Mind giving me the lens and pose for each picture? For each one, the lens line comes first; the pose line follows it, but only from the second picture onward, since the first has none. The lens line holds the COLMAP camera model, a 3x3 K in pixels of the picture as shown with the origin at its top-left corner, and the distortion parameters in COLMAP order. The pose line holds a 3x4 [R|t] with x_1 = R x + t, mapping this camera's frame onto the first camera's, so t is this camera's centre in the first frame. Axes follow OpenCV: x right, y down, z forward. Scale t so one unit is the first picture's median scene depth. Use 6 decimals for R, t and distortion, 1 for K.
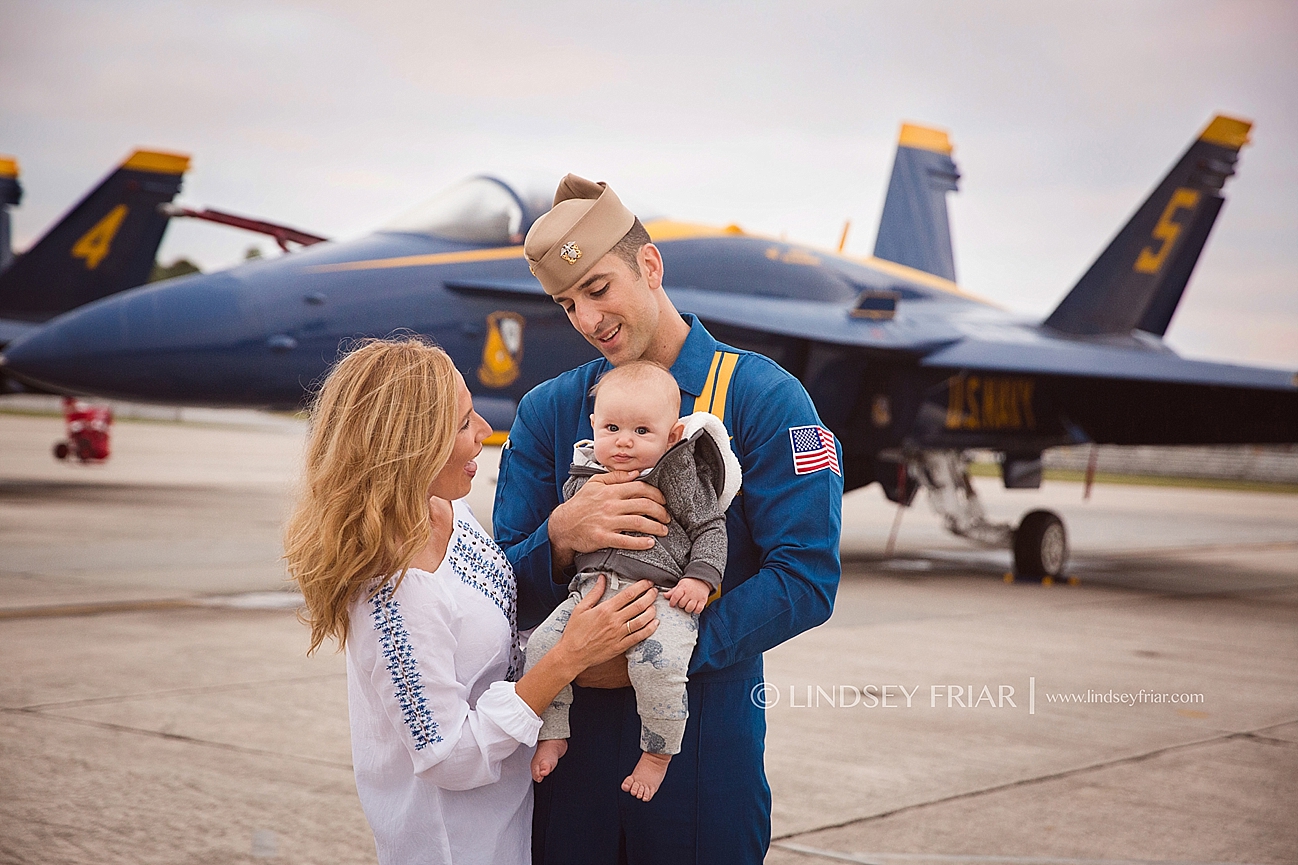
lens RADIAL K [[2592.1, 0, 649.0], [0, 2592.1, 432.5], [0, 0, 1]] dist [0.296368, -0.010348]
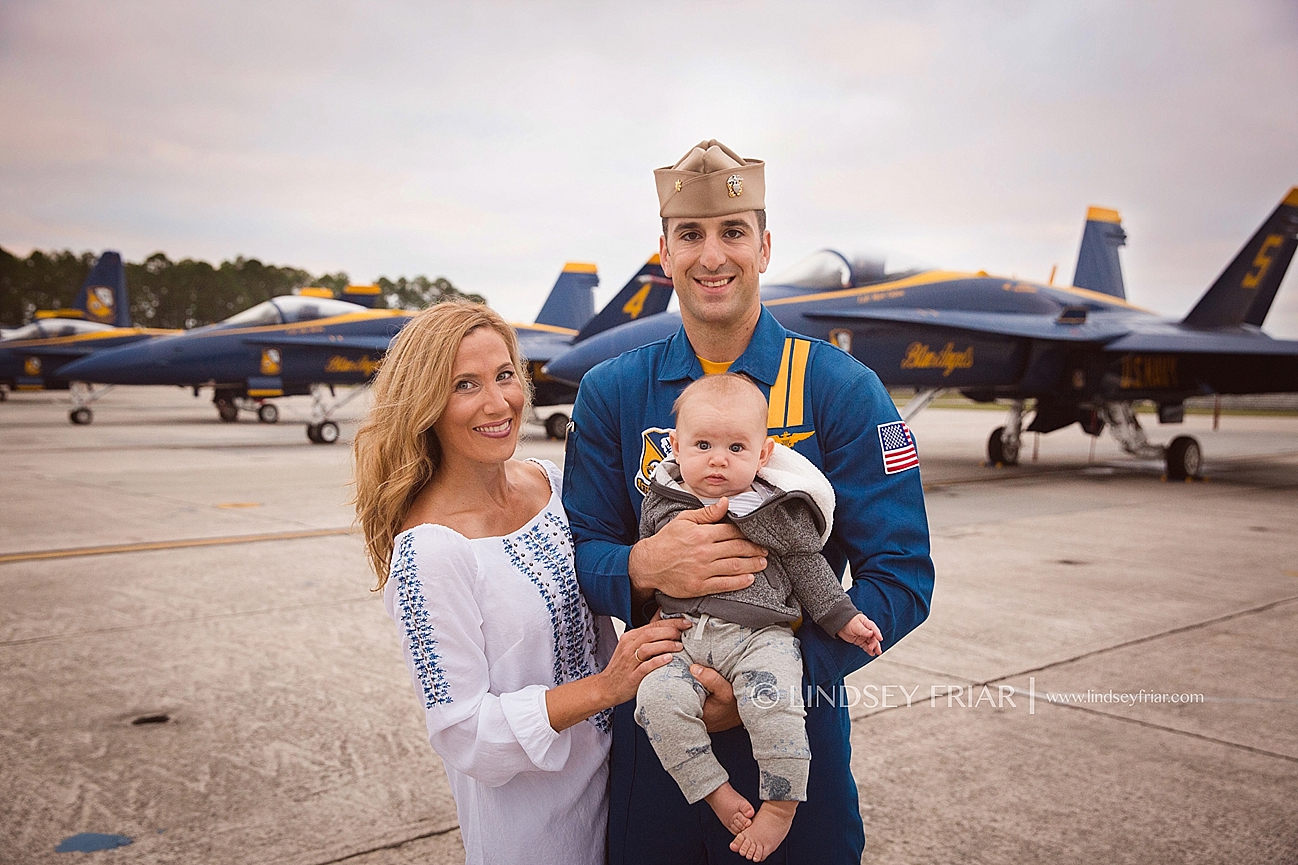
lens RADIAL K [[1305.7, 0, 649.5], [0, 1305.7, 426.1], [0, 0, 1]] dist [-0.002522, 0.124327]
pose [[0.971361, -0.028568, -0.235885, 0.021554], [0.033739, 0.999270, 0.017915, -0.002833], [0.235201, -0.025361, 0.971616, 0.142501]]
